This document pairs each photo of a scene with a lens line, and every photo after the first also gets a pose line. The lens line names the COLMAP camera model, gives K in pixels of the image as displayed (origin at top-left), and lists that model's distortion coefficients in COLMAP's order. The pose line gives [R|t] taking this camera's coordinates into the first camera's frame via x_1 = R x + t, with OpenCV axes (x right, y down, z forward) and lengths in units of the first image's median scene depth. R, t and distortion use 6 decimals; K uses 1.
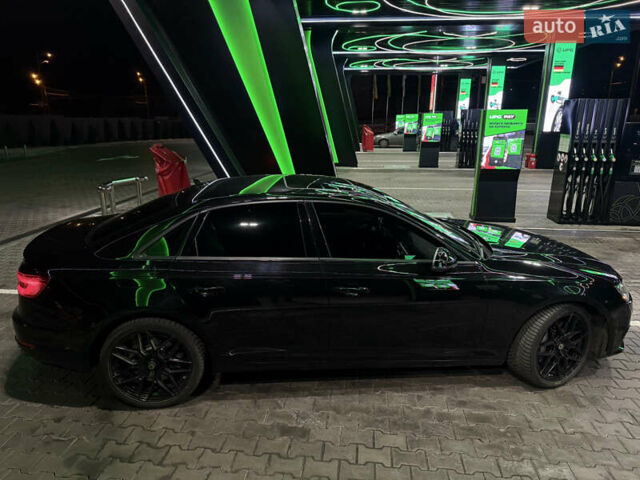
lens RADIAL K [[452.0, 0, 314.1], [0, 452.0, 246.4], [0, 0, 1]] dist [0.000534, -0.009357]
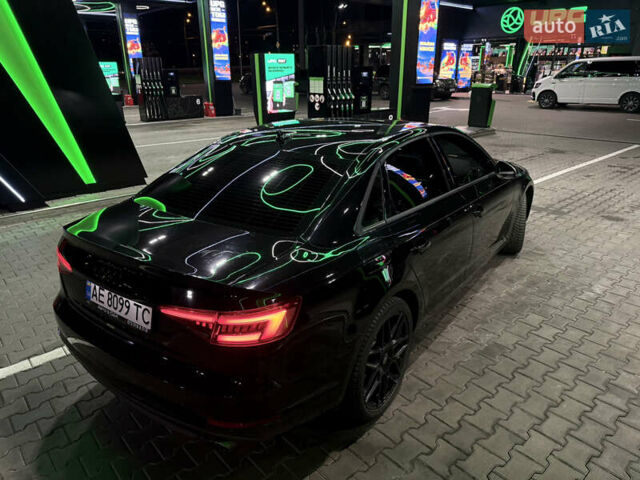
lens RADIAL K [[447.3, 0, 321.4], [0, 447.3, 245.7], [0, 0, 1]] dist [0.042174, -0.052732]
pose [[0.659488, -0.281952, 0.696835, -0.368634], [0.218310, 0.958877, 0.181369, -0.040373], [-0.719317, 0.032515, 0.693921, 0.204544]]
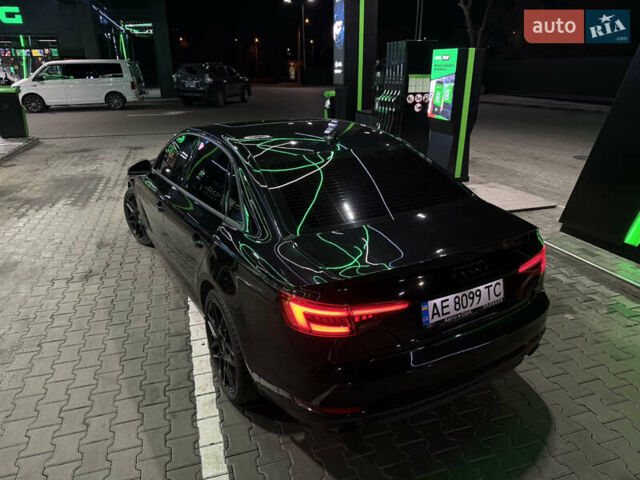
lens RADIAL K [[455.3, 0, 311.6], [0, 455.3, 239.4], [0, 0, 1]] dist [0.008517, -0.005948]
pose [[-0.391422, -0.327569, 0.859934, -0.461903], [0.260537, 0.856810, 0.444969, -0.165217], [-0.882558, 0.398215, -0.250031, 0.609280]]
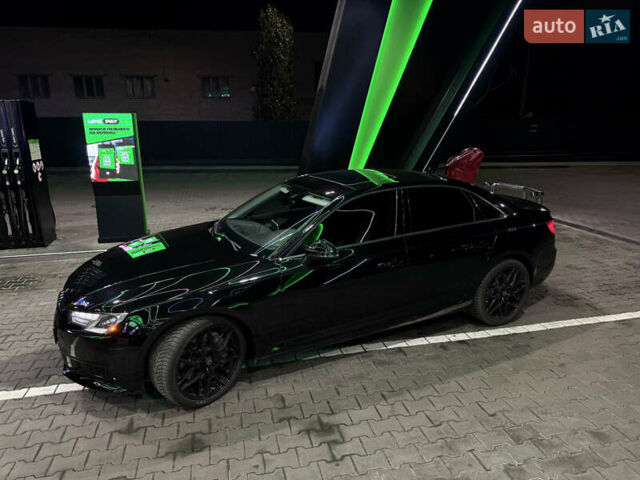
lens RADIAL K [[446.5, 0, 318.6], [0, 446.5, 237.3], [0, 0, 1]] dist [0.043366, -0.038498]
pose [[-0.939286, 0.086852, -0.331962, 0.236029], [-0.093747, 0.865676, 0.491748, -0.277252], [0.330081, 0.493013, -0.804975, 0.958711]]
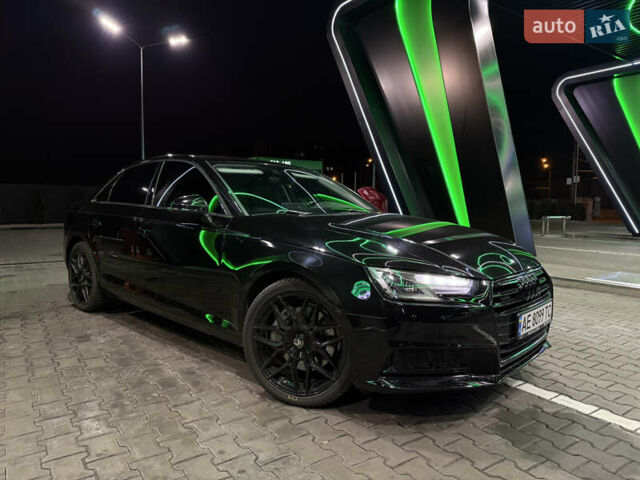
lens RADIAL K [[447.5, 0, 316.1], [0, 447.5, 250.4], [0, 0, 1]] dist [0.037756, -0.045160]
pose [[0.659762, 0.078112, -0.747404, 0.465050], [-0.212494, 0.973384, -0.085847, 0.057386], [0.720805, 0.215457, 0.658800, 0.227947]]
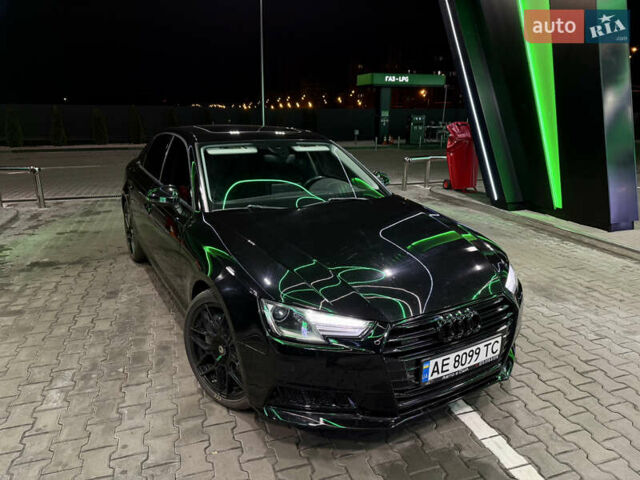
lens RADIAL K [[447.3, 0, 321.4], [0, 447.3, 245.7], [0, 0, 1]] dist [0.042174, -0.052732]
pose [[0.424850, 0.255489, -0.868463, 0.523434], [-0.255812, 0.954130, 0.155548, -0.043089], [0.868368, 0.156079, 0.470719, 0.331474]]
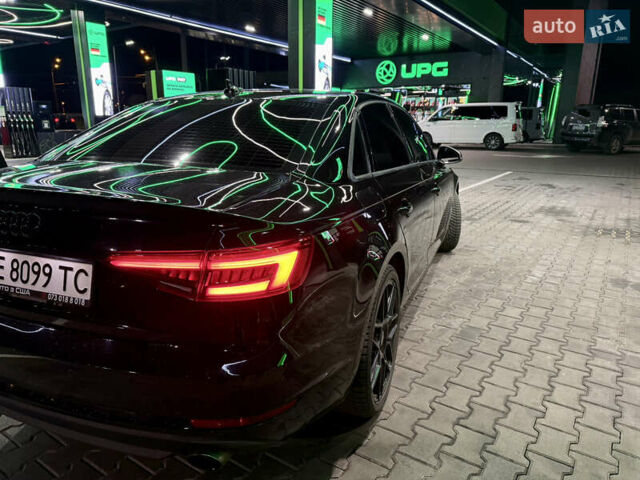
lens RADIAL K [[447.3, 0, 321.4], [0, 447.3, 245.7], [0, 0, 1]] dist [0.042174, -0.052732]
pose [[0.456038, -0.235388, 0.858267, -0.369975], [0.241070, 0.961006, 0.135473, 0.006789], [-0.856688, 0.145122, 0.495000, 0.286781]]
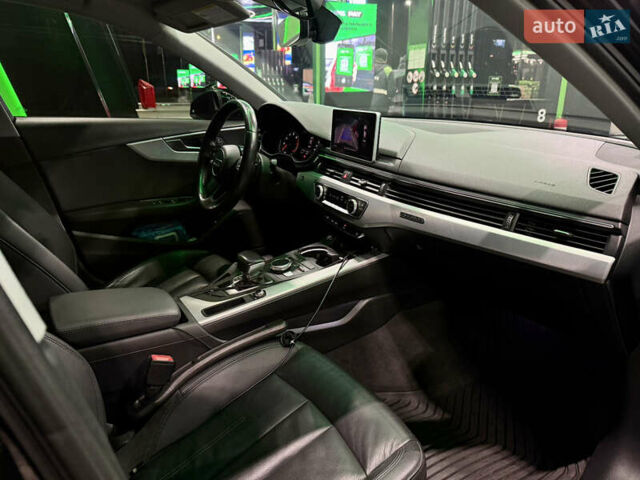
lens RADIAL K [[452.0, 0, 314.1], [0, 452.0, 246.4], [0, 0, 1]] dist [0.000534, -0.009357]
pose [[0.895746, -0.150372, 0.418364, 0.020235], [0.127647, 0.988427, 0.081968, 0.008517], [-0.425847, -0.020020, 0.904573, 0.370388]]
